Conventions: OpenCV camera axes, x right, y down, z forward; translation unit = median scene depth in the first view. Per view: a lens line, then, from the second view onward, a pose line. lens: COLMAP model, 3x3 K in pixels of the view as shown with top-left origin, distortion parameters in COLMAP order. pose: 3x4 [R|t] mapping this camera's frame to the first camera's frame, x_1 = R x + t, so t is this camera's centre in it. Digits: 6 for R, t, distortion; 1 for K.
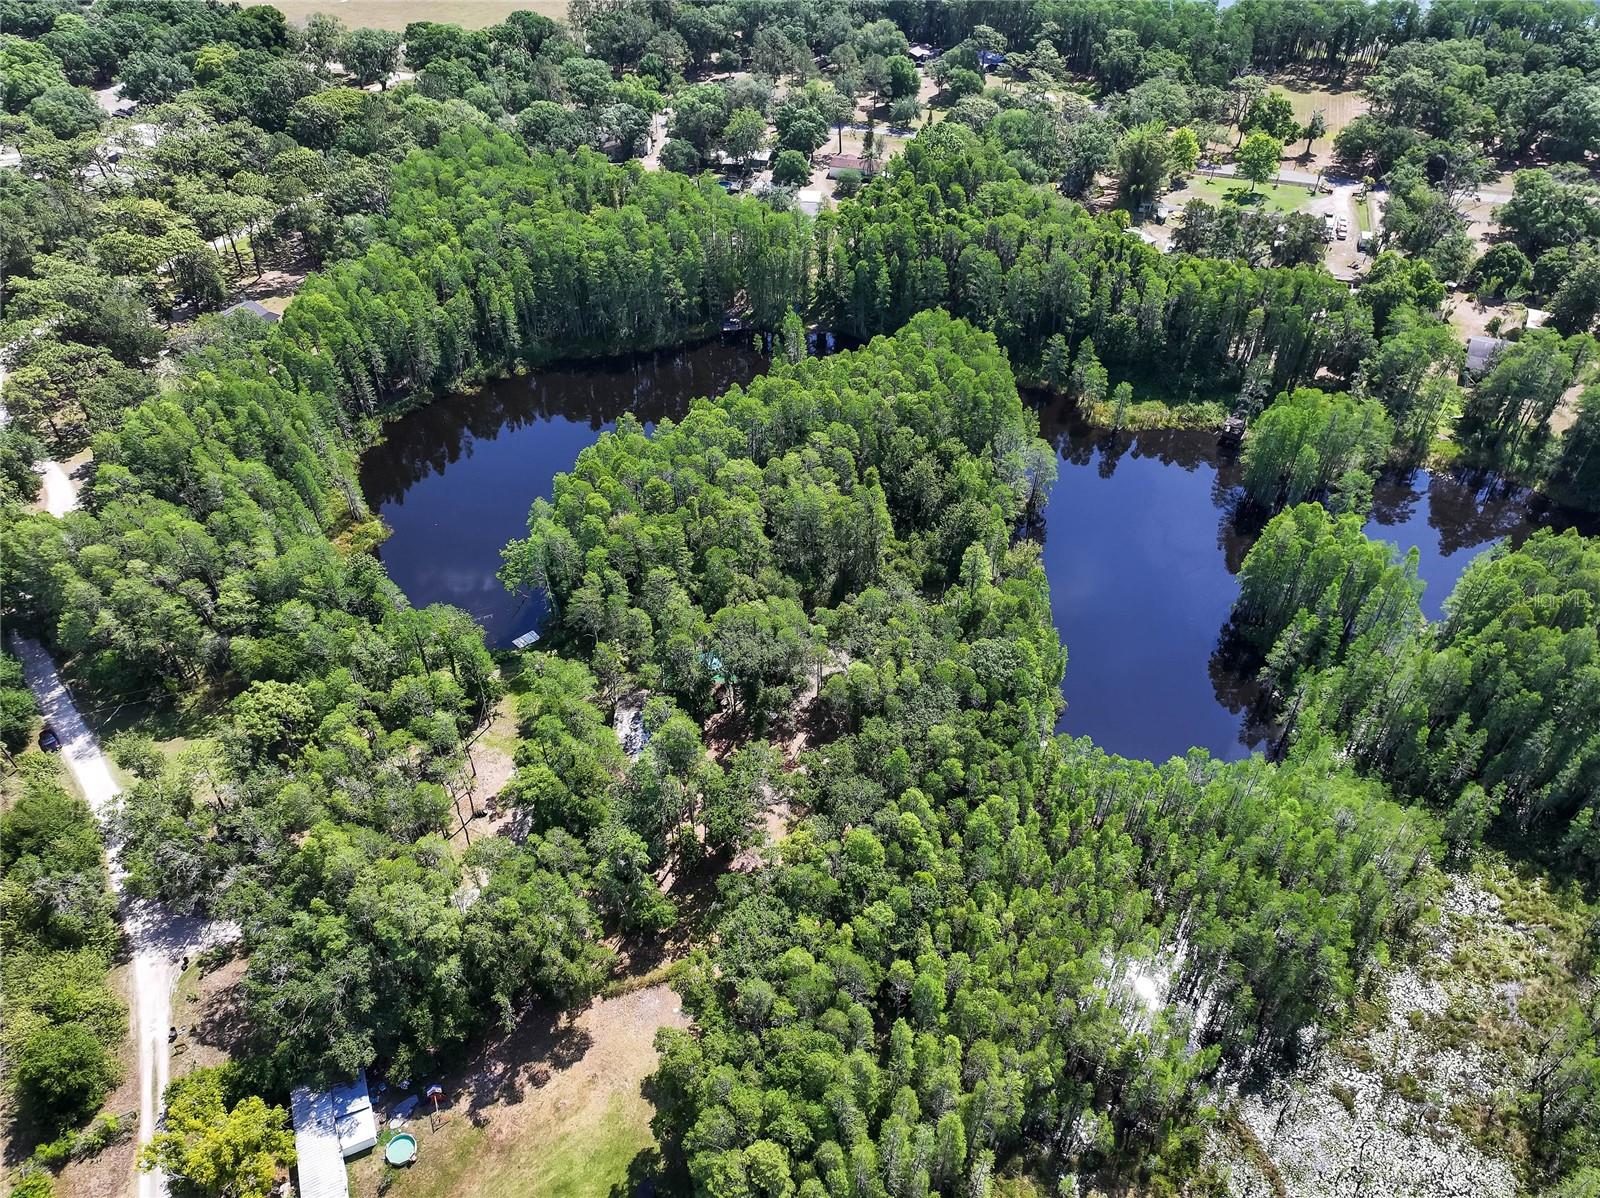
lens RADIAL K [[1130.2, 0, 804.4], [0, 1130.2, 593.5], [0, 0, 1]] dist [0.007218, -0.003381]
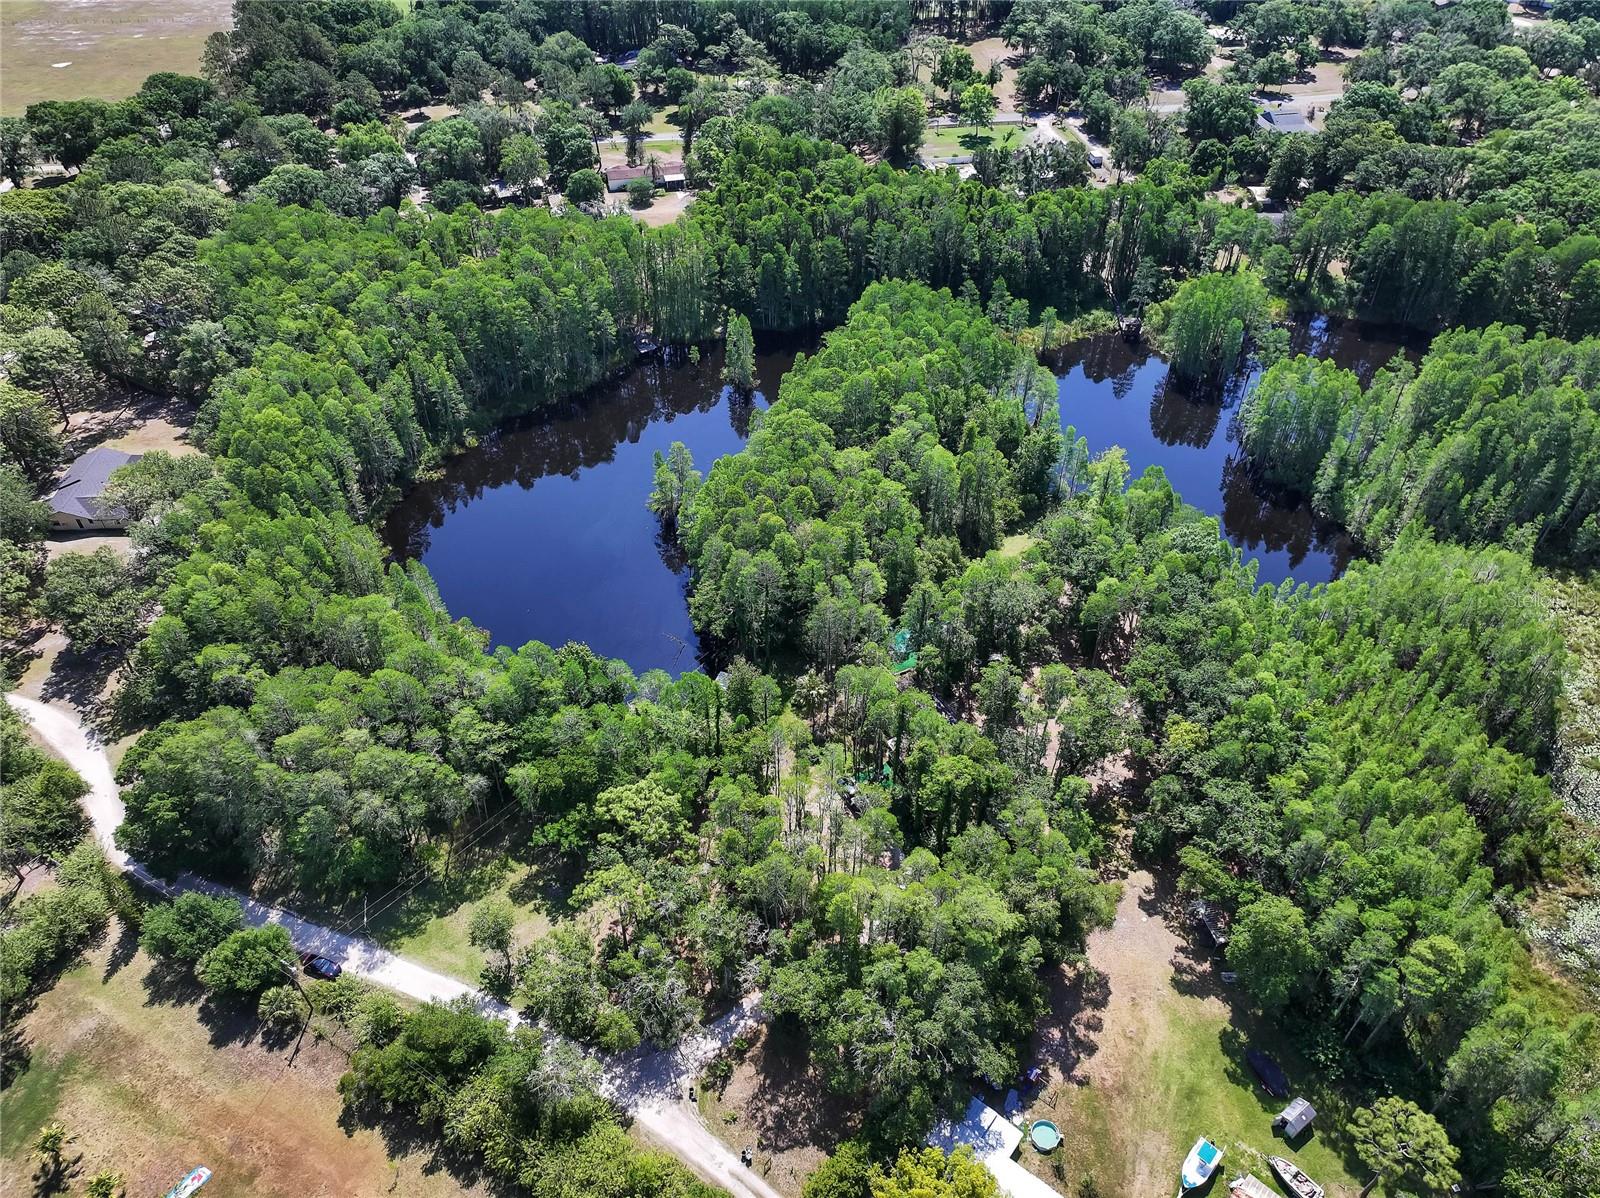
lens RADIAL K [[1128.4, 0, 804.7], [0, 1128.4, 592.6], [0, 0, 1]] dist [-0.003058, 0.024920]
pose [[0.885188, -0.304749, 0.351526, -0.497607], [0.305142, 0.950672, 0.055781, -0.064196], [-0.351185, 0.057888, 0.934515, 0.063271]]
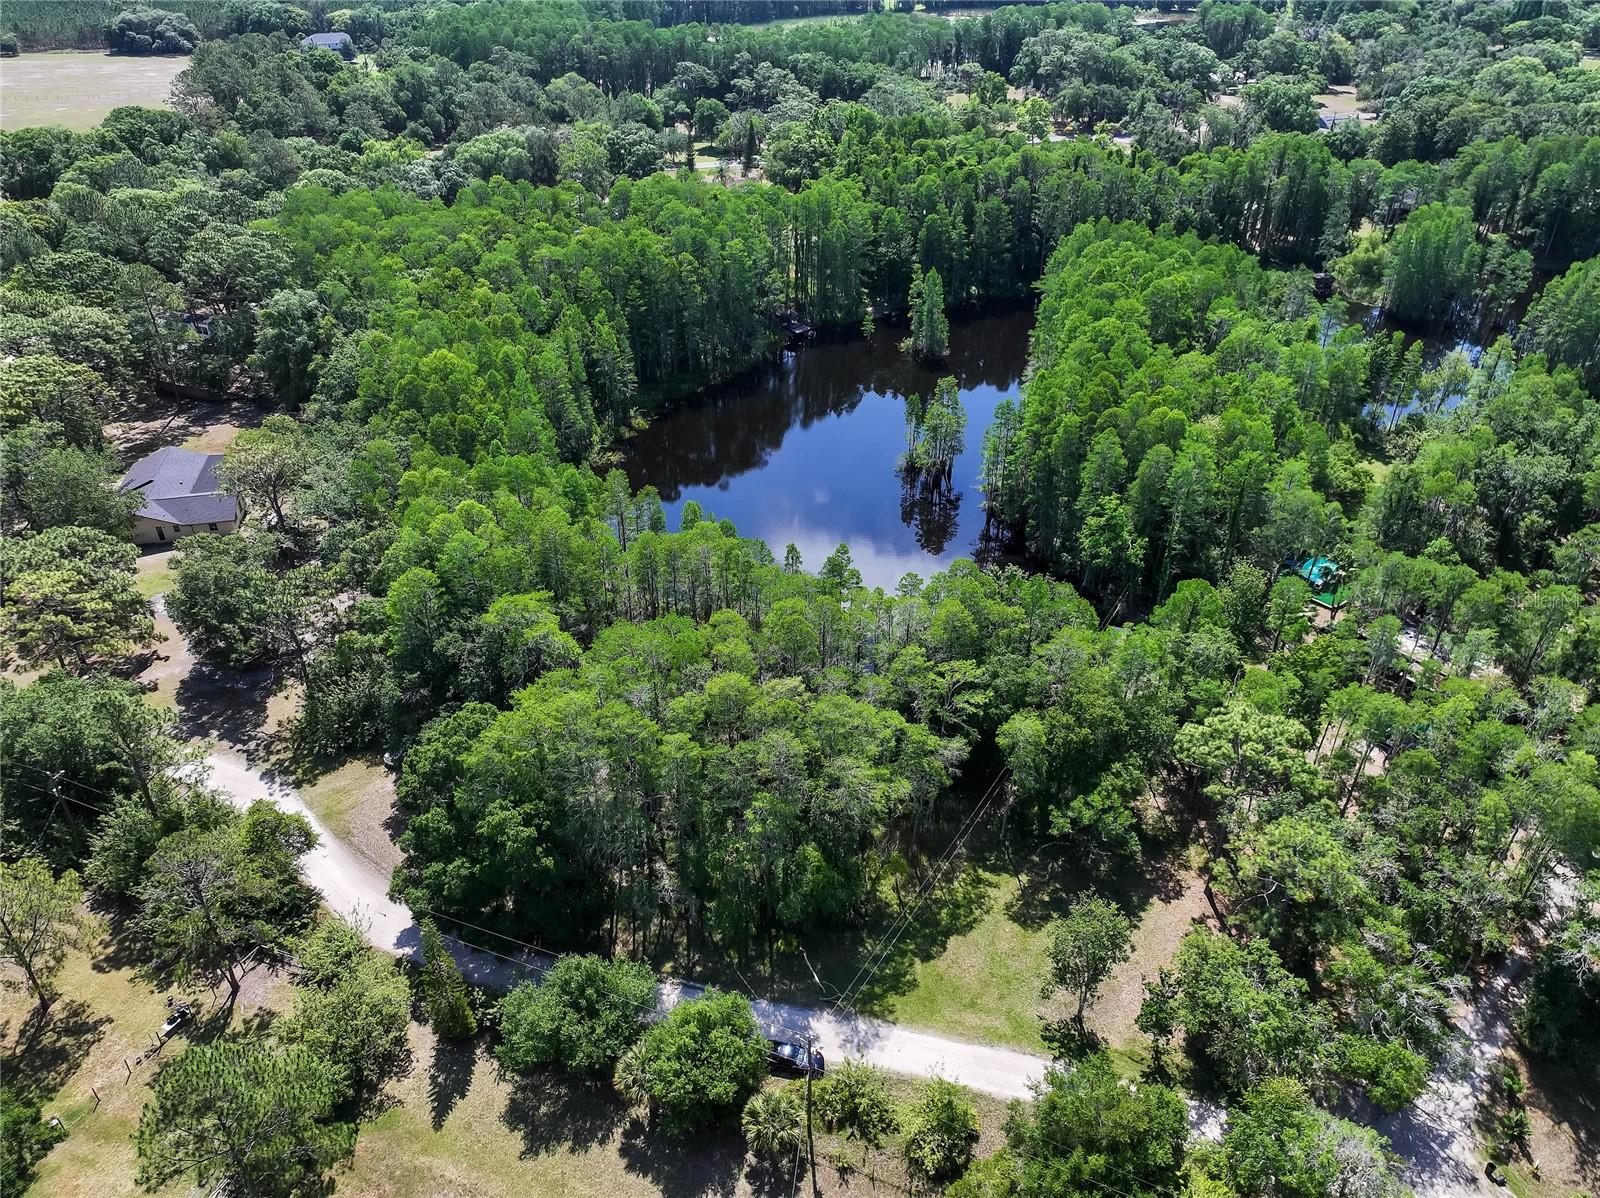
lens RADIAL K [[1127.4, 0, 804.1], [0, 1127.4, 593.4], [0, 0, 1]] dist [-0.006176, 0.027726]
pose [[0.806163, -0.324419, 0.494827, -0.756052], [0.388311, 0.921080, -0.028751, -0.042987], [-0.446448, 0.215325, 0.868516, 0.449552]]
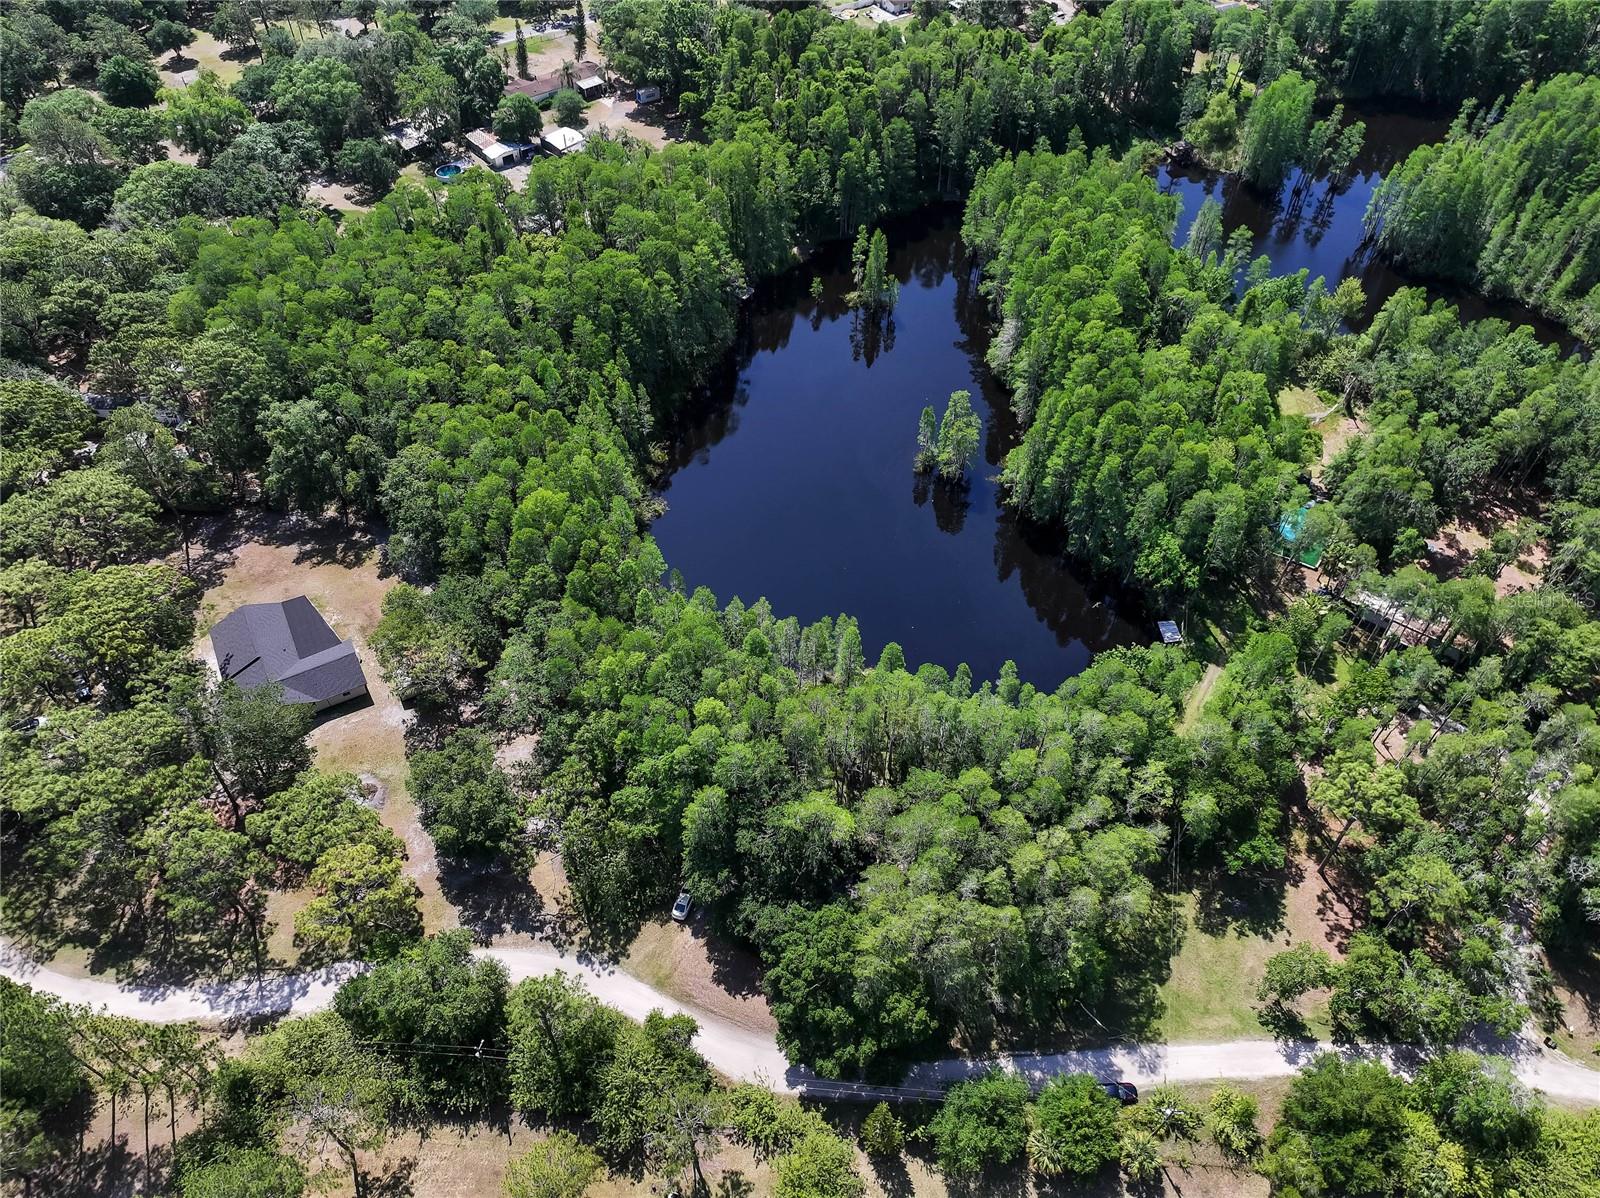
lens RADIAL K [[1127.4, 0, 804.1], [0, 1127.4, 593.4], [0, 0, 1]] dist [-0.006176, 0.027726]
pose [[0.602257, -0.596886, 0.530107, -0.876086], [0.522579, 0.796768, 0.303433, -0.407690], [-0.603487, 0.094278, 0.791779, 0.456320]]
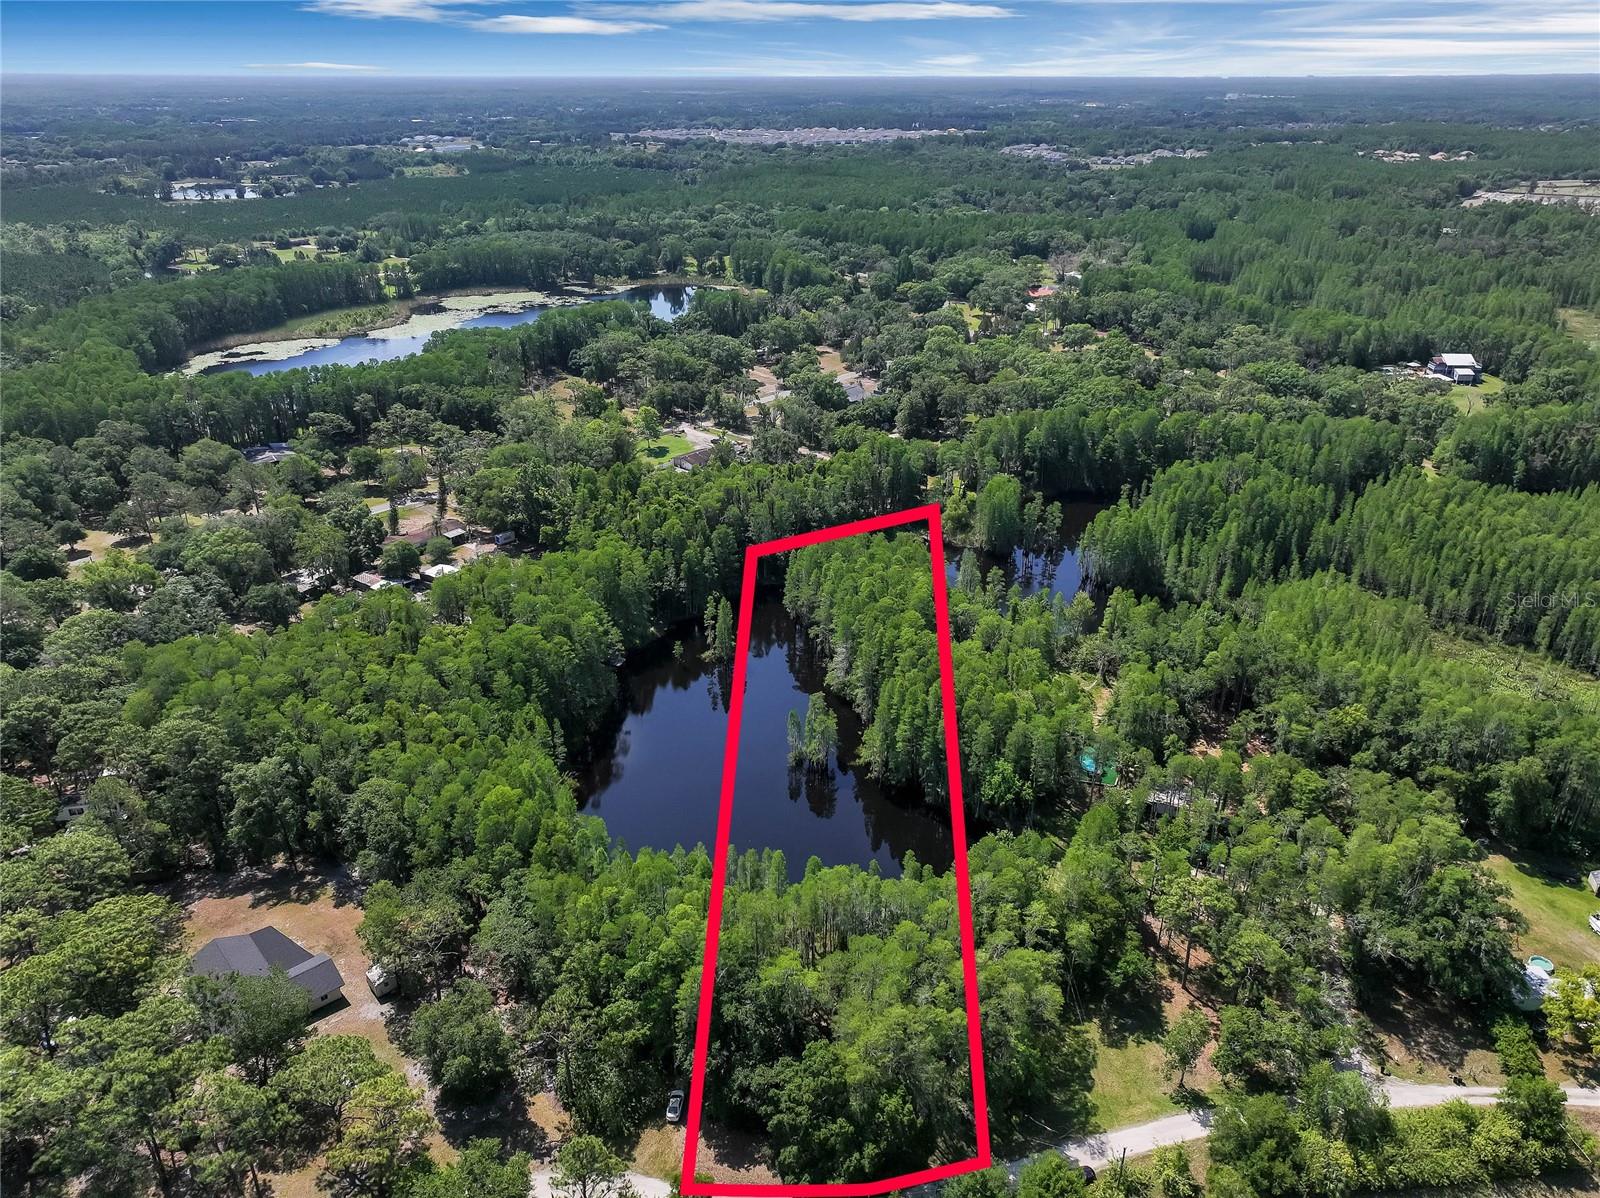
lens RADIAL K [[1126.4, 0, 805.2], [0, 1126.4, 600.3], [0, 0, 1]] dist [0.007564, 0.004207]
pose [[0.403983, -0.390489, 0.827234, -1.149820], [0.601185, 0.794928, 0.081648, -0.367912], [-0.689474, 0.464336, 0.555894, 0.412528]]
